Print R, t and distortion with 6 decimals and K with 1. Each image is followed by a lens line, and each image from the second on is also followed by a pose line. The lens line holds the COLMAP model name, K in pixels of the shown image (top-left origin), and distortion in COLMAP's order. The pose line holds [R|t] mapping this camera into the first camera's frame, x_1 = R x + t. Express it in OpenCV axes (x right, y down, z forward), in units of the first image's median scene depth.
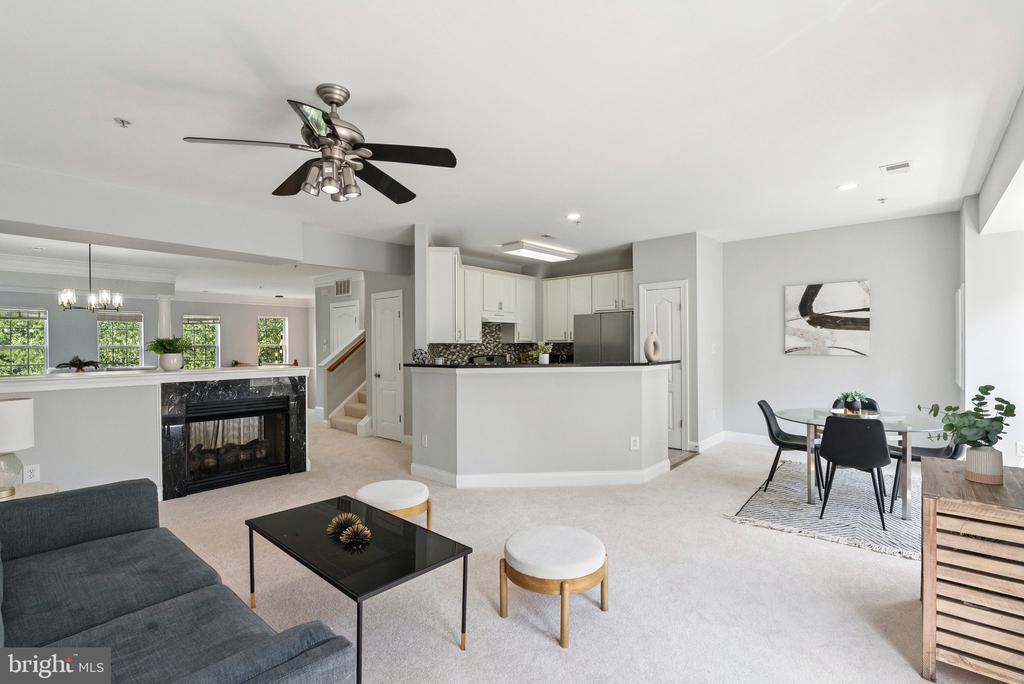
lens RADIAL K [[474.9, 0, 511.8], [0, 474.9, 344.4], [0, 0, 1]] dist [-0.008568, 0.002136]
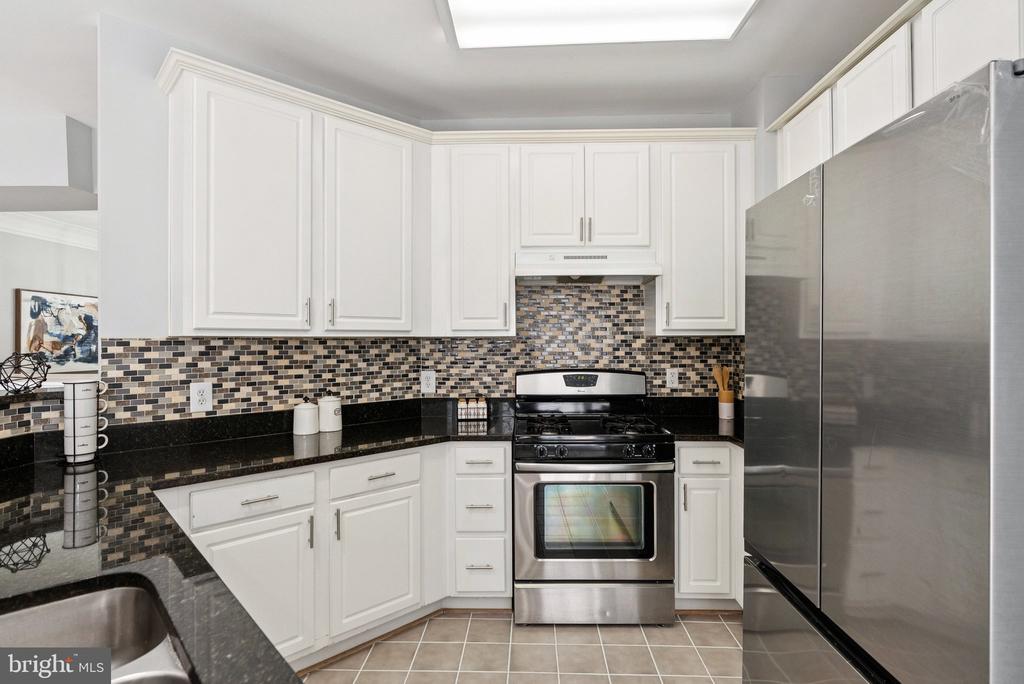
lens RADIAL K [[514.3, 0, 511.7], [0, 514.3, 336.9], [0, 0, 1]] dist [-0.006285, 0.002265]
pose [[0.640315, -0.003529, -0.768104, 0.287739], [-0.001796, 0.999980, -0.006092, 0.000179], [0.768110, 0.005280, 0.640296, 0.902230]]
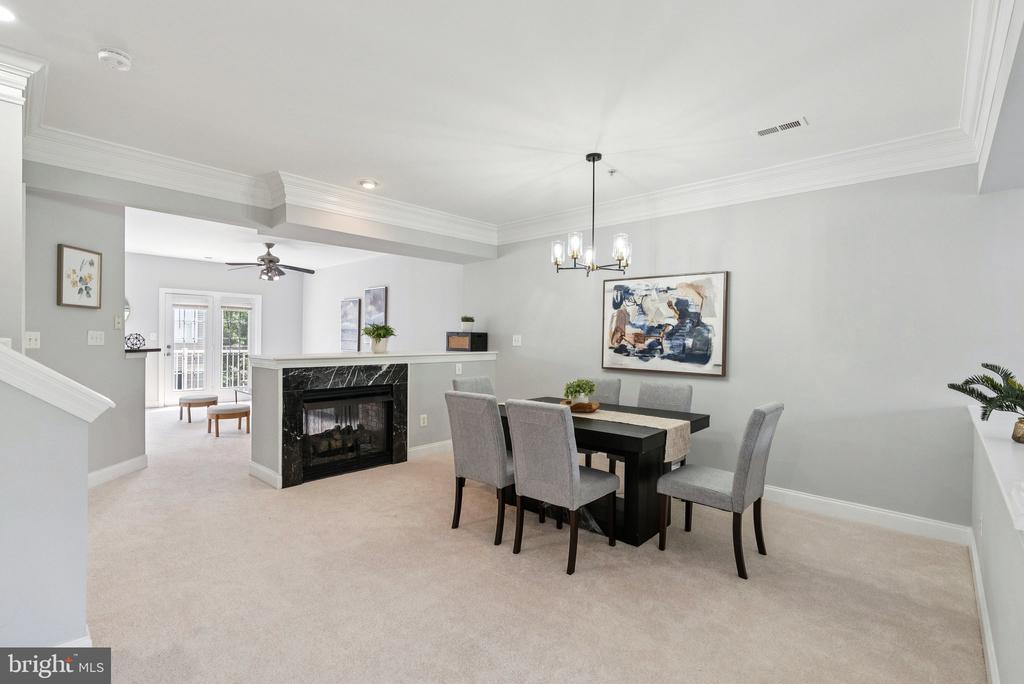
lens RADIAL K [[474.9, 0, 512.3], [0, 474.9, 340.2], [0, 0, 1]] dist [-0.008568, 0.002136]
pose [[-0.999620, -0.003955, 0.027270, -0.834372], [-0.003706, 0.999951, 0.009178, 0.009265], [-0.027305, 0.009074, -0.999586, 1.658375]]
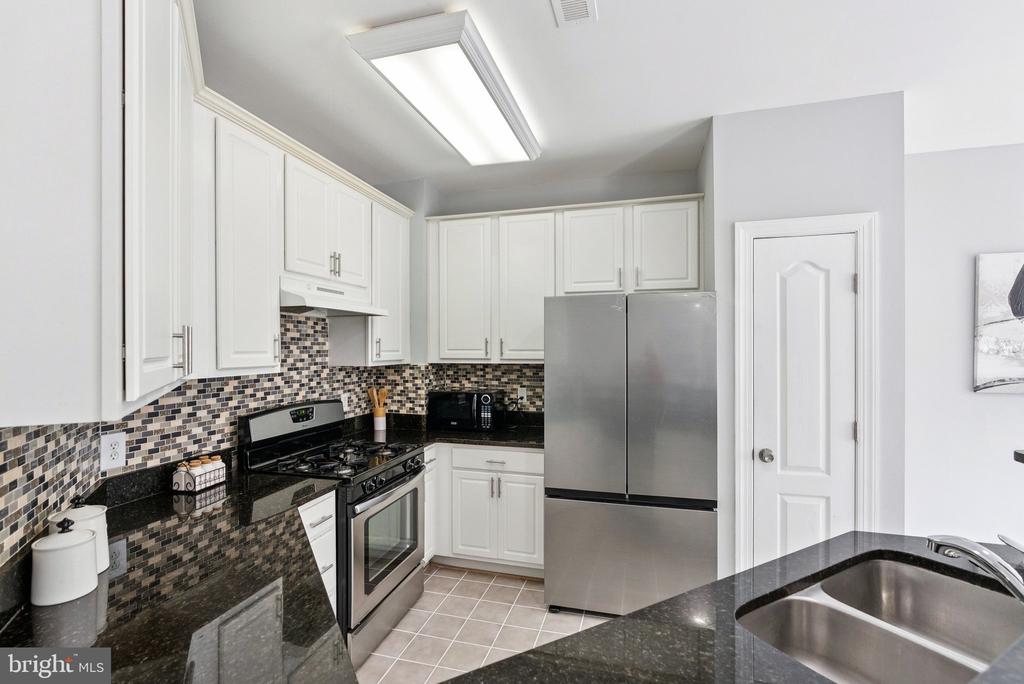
lens RADIAL K [[474.9, 0, 508.5], [0, 474.9, 348.6], [0, 0, 1]] dist [-0.008568, 0.002136]
pose [[0.903116, 0.003343, 0.429383, -0.074553], [-0.002817, 0.999994, -0.001860, -0.022768], [-0.429386, 0.000470, 0.903121, 0.789610]]
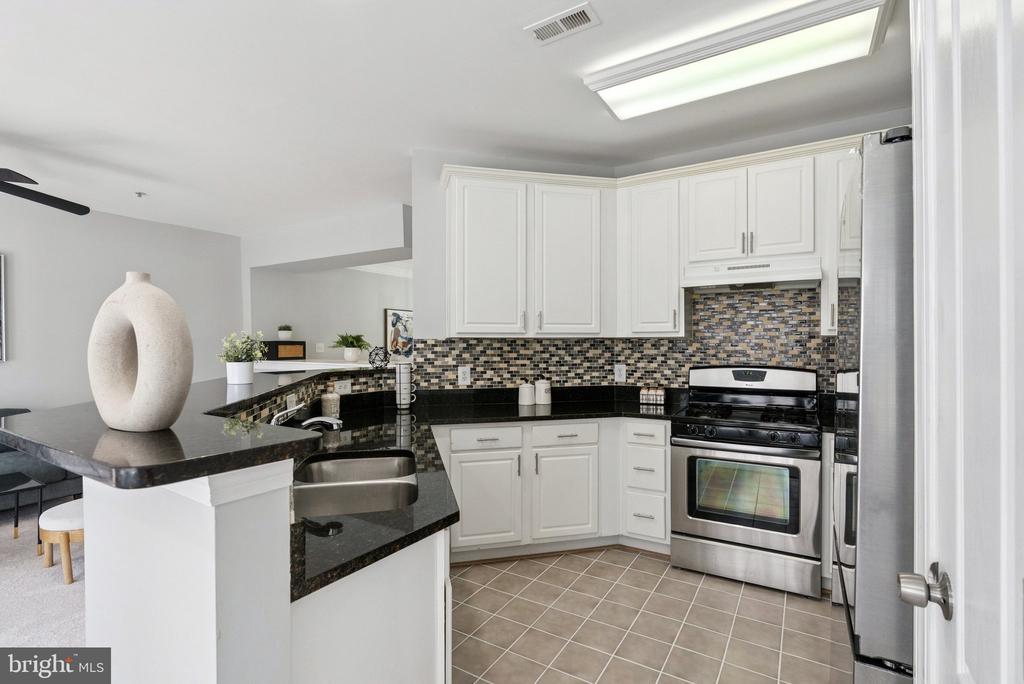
lens RADIAL K [[474.9, 0, 517.7], [0, 474.9, 343.1], [0, 0, 1]] dist [-0.008568, 0.002136]
pose [[0.185813, 0.004042, -0.982577, 0.411651], [-0.001698, 0.999991, 0.003793, 0.002043], [0.982584, 0.000964, 0.185818, 0.928016]]
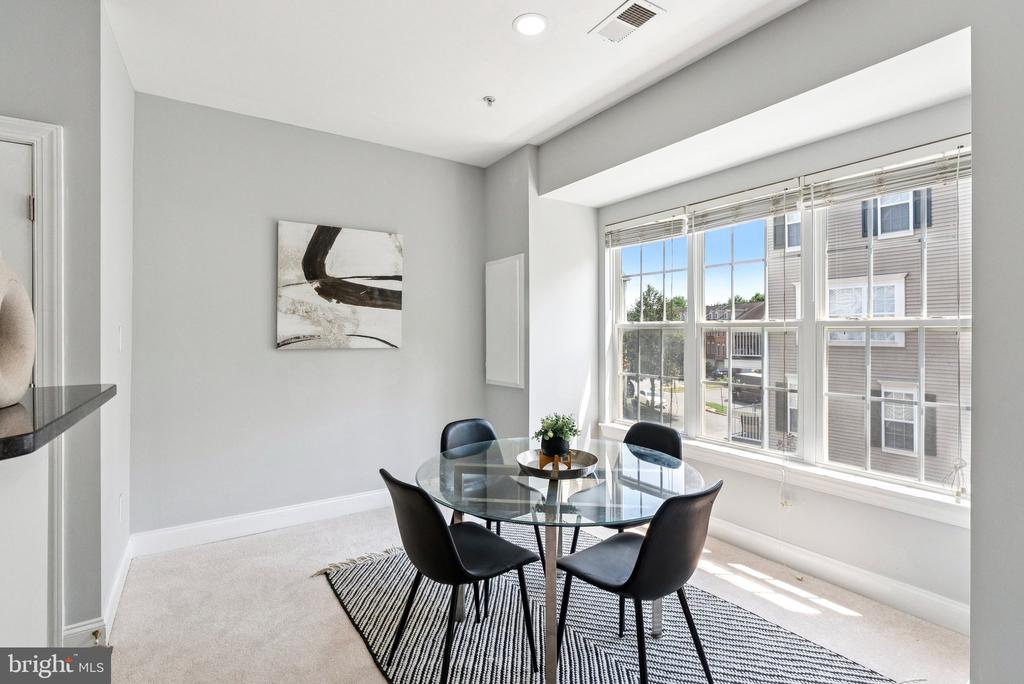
lens RADIAL K [[474.9, 0, 510.6], [0, 474.9, 329.2], [0, 0, 1]] dist [-0.008568, 0.002136]
pose [[0.269026, 0.013268, 0.963042, 0.145649], [0.002333, 0.999893, -0.014428, 0.007098], [-0.963130, 0.006128, 0.268966, 0.628670]]
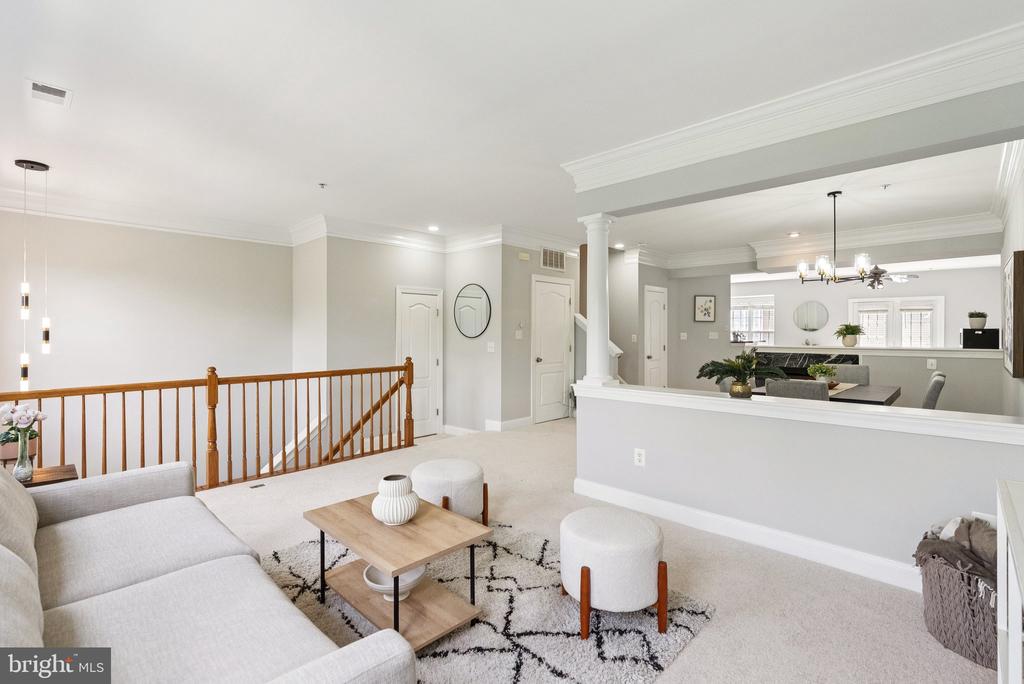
lens RADIAL K [[474.9, 0, 518.4], [0, 474.9, 331.7], [0, 0, 1]] dist [-0.008568, 0.002136]
pose [[0.037389, 0.008793, 0.999262, -1.734336], [0.002316, 0.999958, -0.008886, 0.014590], [-0.999298, 0.002646, 0.037367, 1.539357]]
